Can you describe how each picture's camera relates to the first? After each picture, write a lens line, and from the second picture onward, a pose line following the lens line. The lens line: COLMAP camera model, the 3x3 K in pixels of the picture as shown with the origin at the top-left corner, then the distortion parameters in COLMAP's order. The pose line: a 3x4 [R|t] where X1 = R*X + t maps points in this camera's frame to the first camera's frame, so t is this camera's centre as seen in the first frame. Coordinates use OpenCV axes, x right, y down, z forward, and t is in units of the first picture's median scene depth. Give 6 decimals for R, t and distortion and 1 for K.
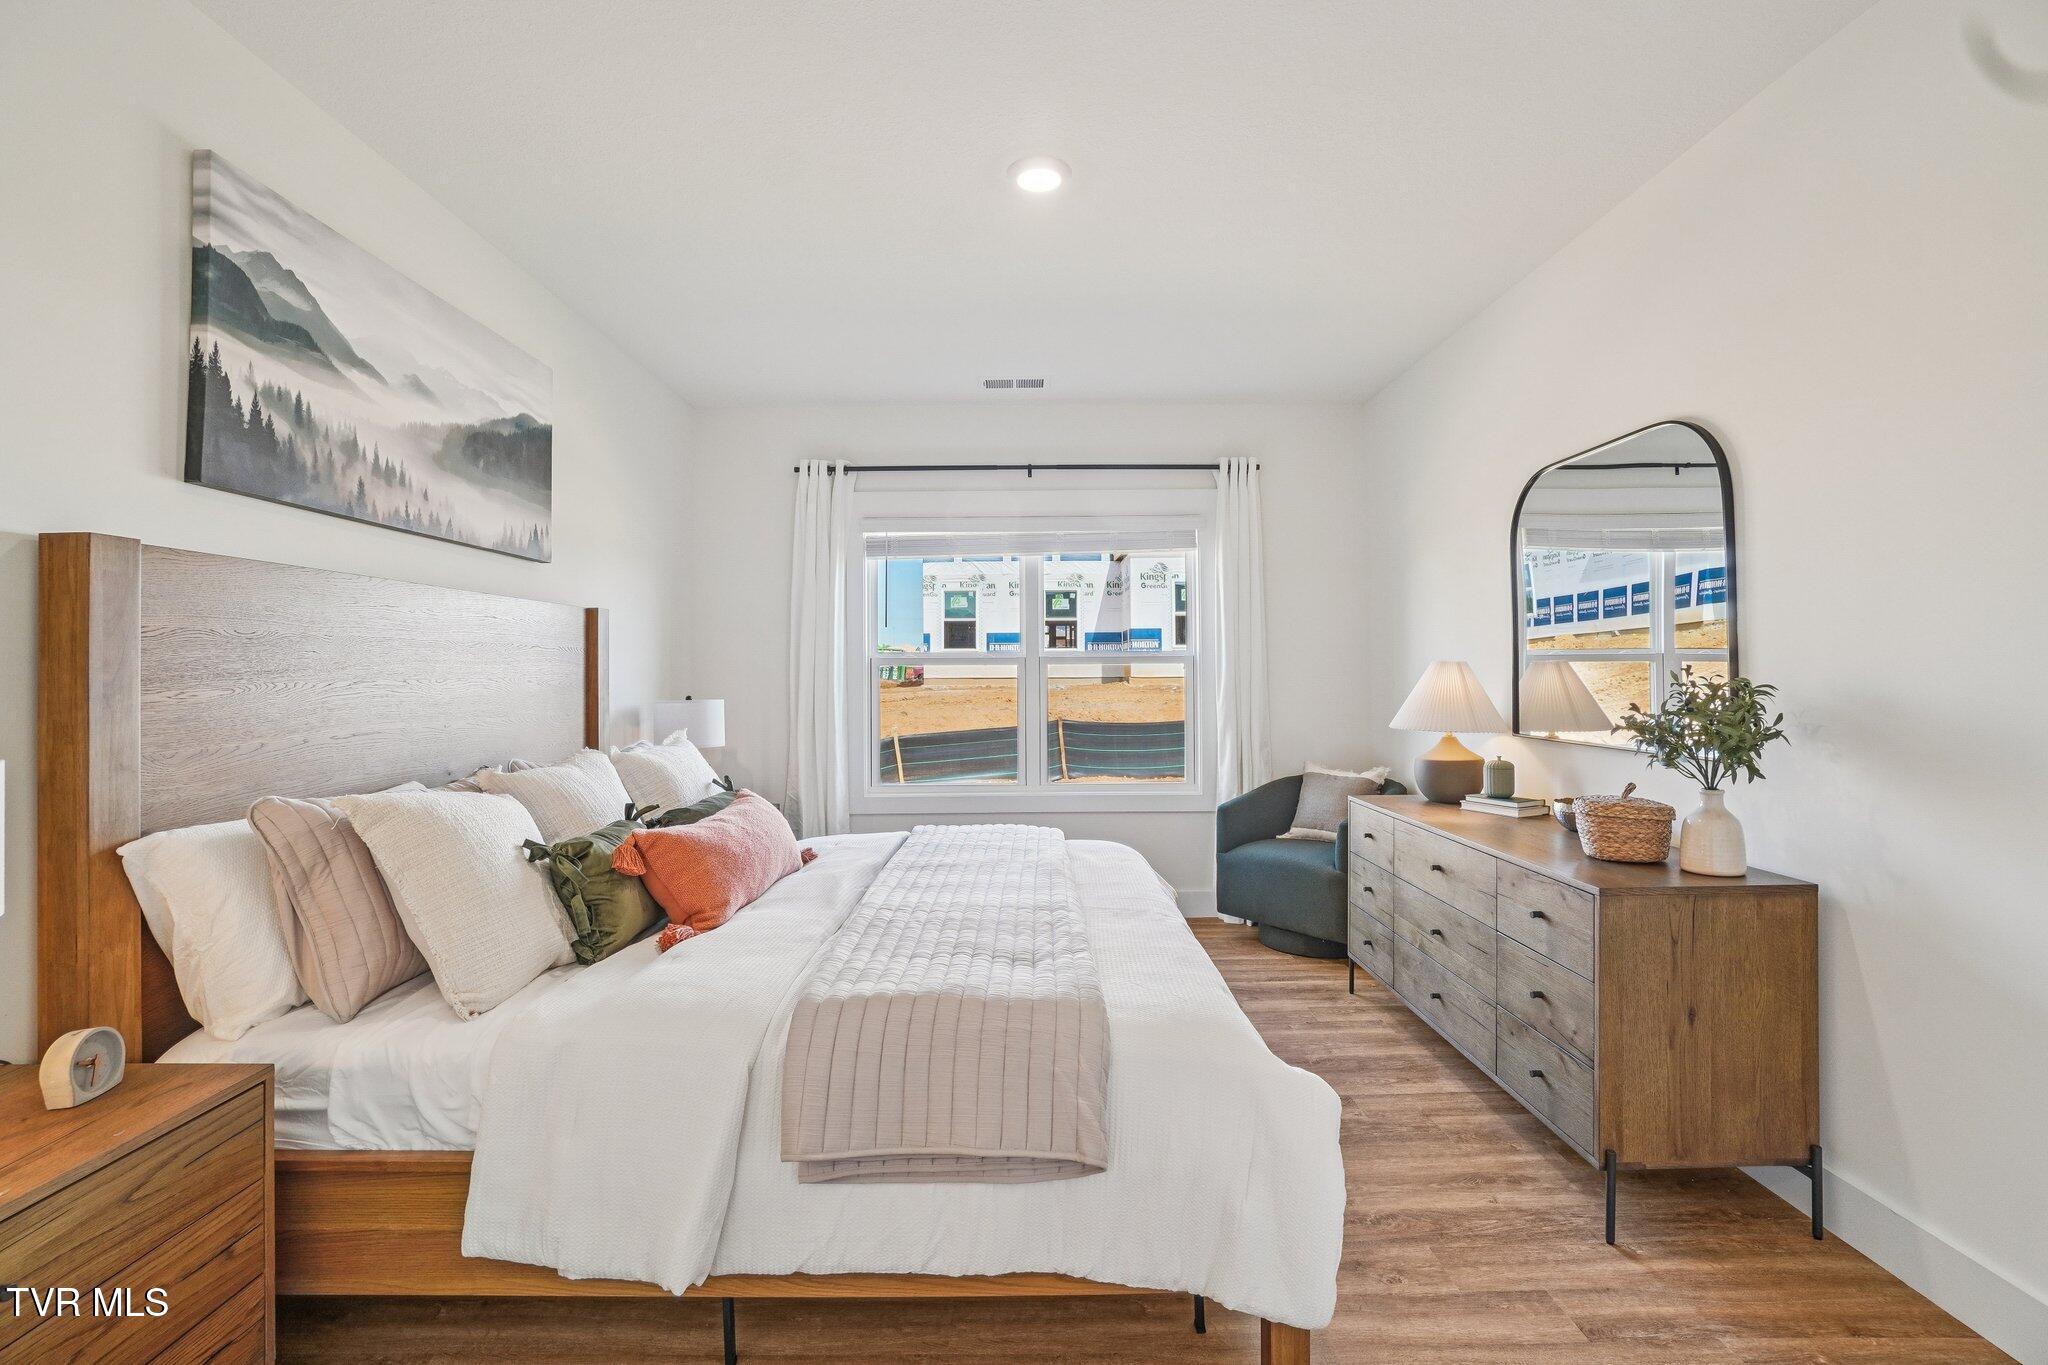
lens RADIAL K [[914.8, 0, 1024.0], [0, 914.8, 682.5], [0, 0, 1]] dist [-0.012206, 0.000106]
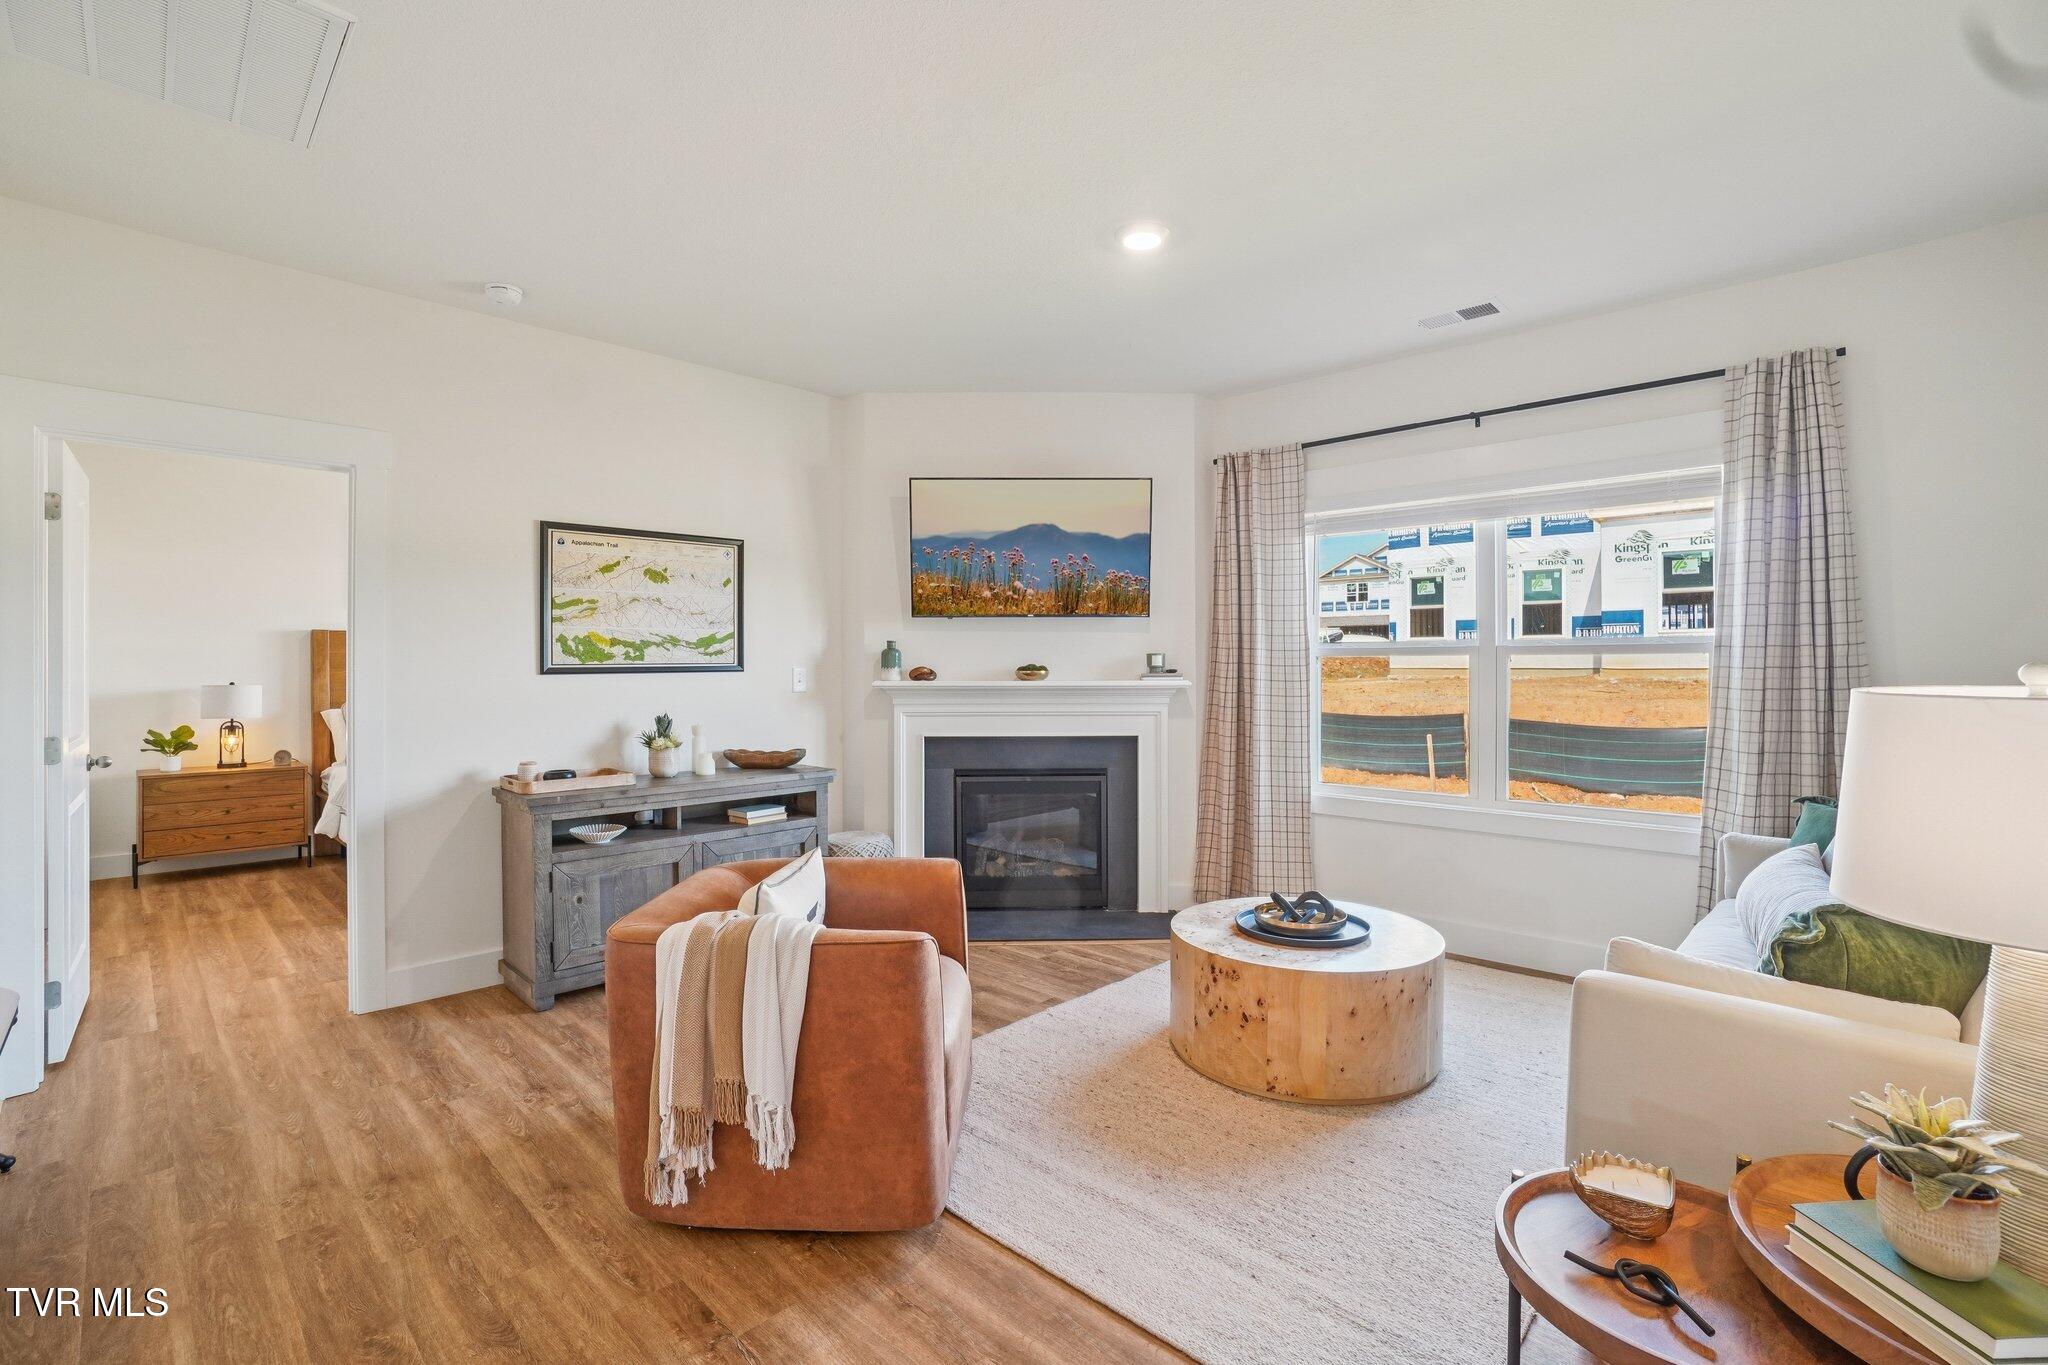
lens RADIAL K [[914.8, 0, 1024.0], [0, 914.8, 682.5], [0, 0, 1]] dist [-0.012206, 0.000106]
pose [[0.730684, 0.018183, -0.682474, 0.277045], [-0.008857, 0.999814, 0.017154, -0.002403], [0.682658, -0.006490, 0.730709, 0.016162]]
